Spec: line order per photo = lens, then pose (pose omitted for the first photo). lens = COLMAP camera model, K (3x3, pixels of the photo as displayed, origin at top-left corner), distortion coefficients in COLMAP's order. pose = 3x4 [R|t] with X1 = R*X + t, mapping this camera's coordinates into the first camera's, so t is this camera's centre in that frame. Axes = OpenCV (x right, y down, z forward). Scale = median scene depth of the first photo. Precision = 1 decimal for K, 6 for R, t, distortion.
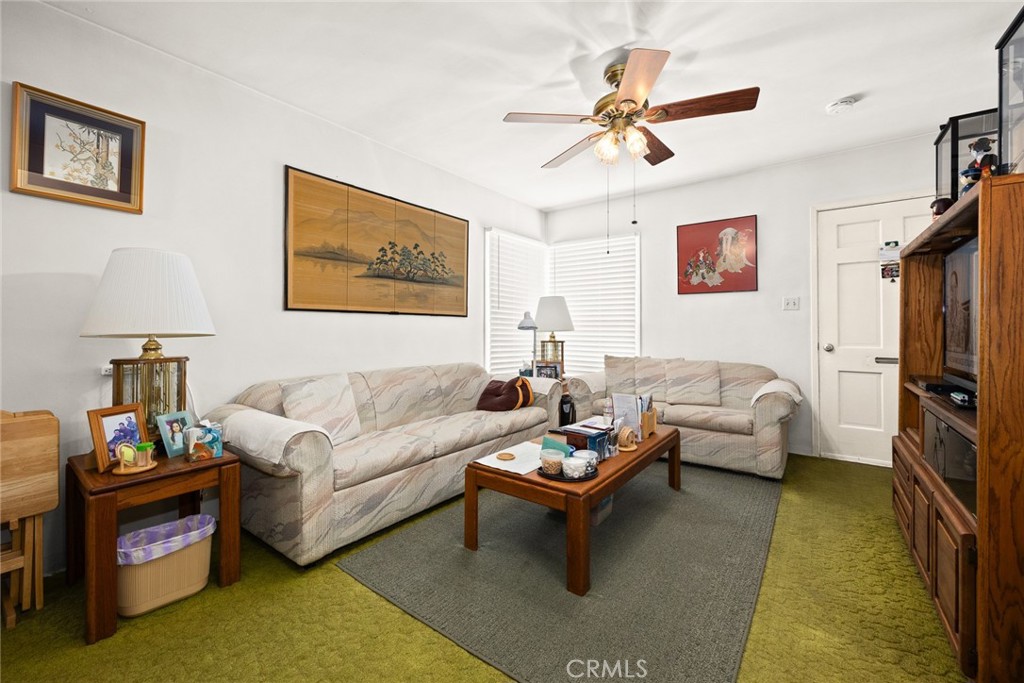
lens RADIAL K [[424.0, 0, 503.5], [0, 424.0, 328.2], [0, 0, 1]] dist [0.002191, 0.000141]
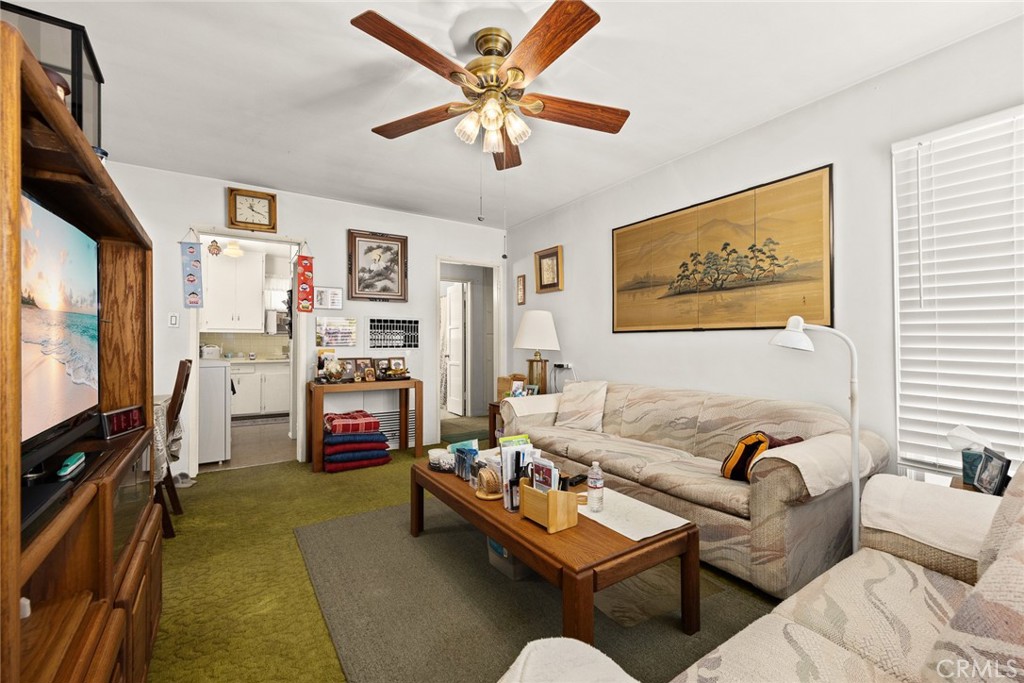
lens RADIAL K [[424.0, 0, 510.2], [0, 424.0, 341.7], [0, 0, 1]] dist [0.002191, 0.000141]
pose [[-0.331364, -0.006116, -0.943483, 0.739361], [0.000807, 0.999977, -0.006765, -0.003932], [0.943503, -0.003003, -0.331351, 0.925281]]
